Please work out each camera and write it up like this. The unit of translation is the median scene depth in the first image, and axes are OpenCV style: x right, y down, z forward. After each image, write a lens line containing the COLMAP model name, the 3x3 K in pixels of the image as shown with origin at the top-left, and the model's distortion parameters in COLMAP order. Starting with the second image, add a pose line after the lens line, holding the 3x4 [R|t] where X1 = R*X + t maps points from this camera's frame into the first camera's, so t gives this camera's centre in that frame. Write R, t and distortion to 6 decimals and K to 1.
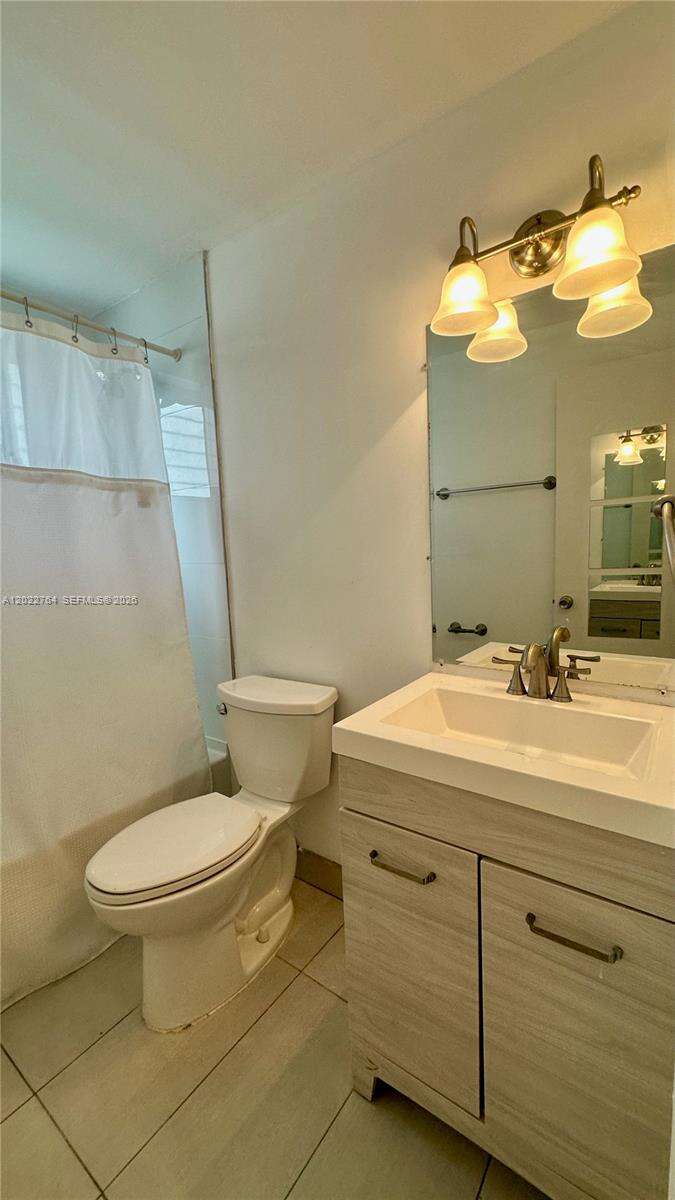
lens RADIAL K [[482.8, 0, 339.8], [0, 482.8, 600.1], [0, 0, 1]] dist [-0.001675, 0.000154]
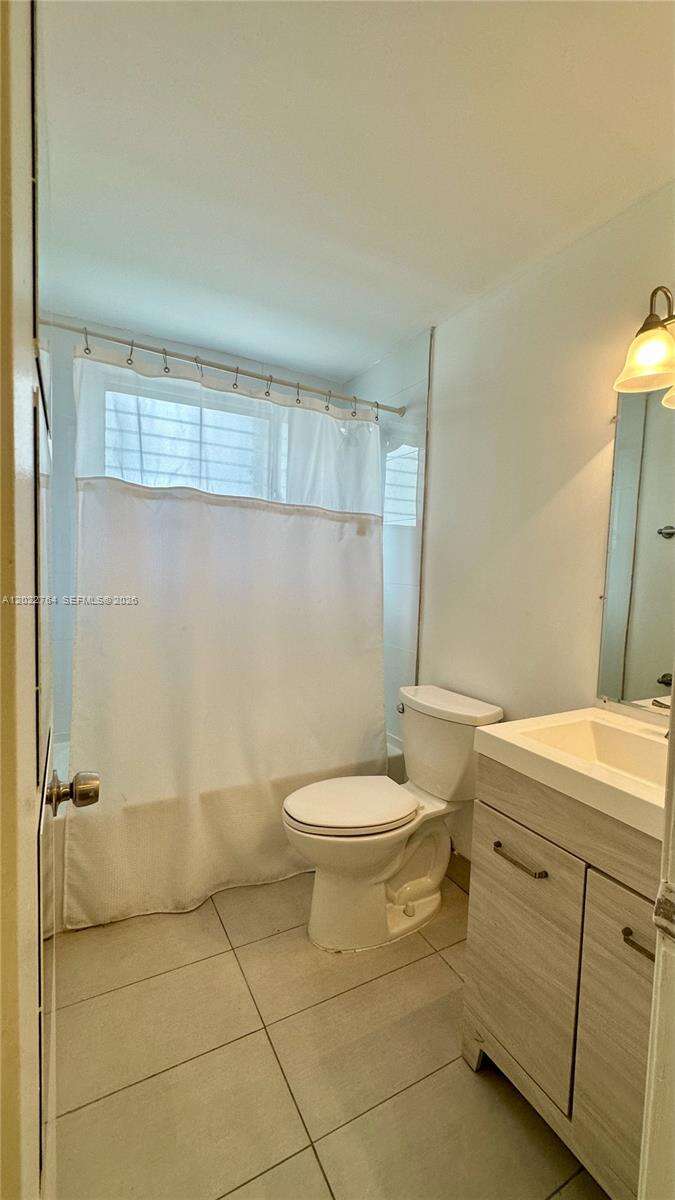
lens RADIAL K [[482.8, 0, 339.8], [0, 482.8, 600.1], [0, 0, 1]] dist [-0.001675, 0.000154]
pose [[0.901484, 0.100509, -0.420980, 0.100516], [-0.121761, 0.992273, -0.023833, 0.011503], [0.415332, 0.072744, 0.906757, -0.161254]]
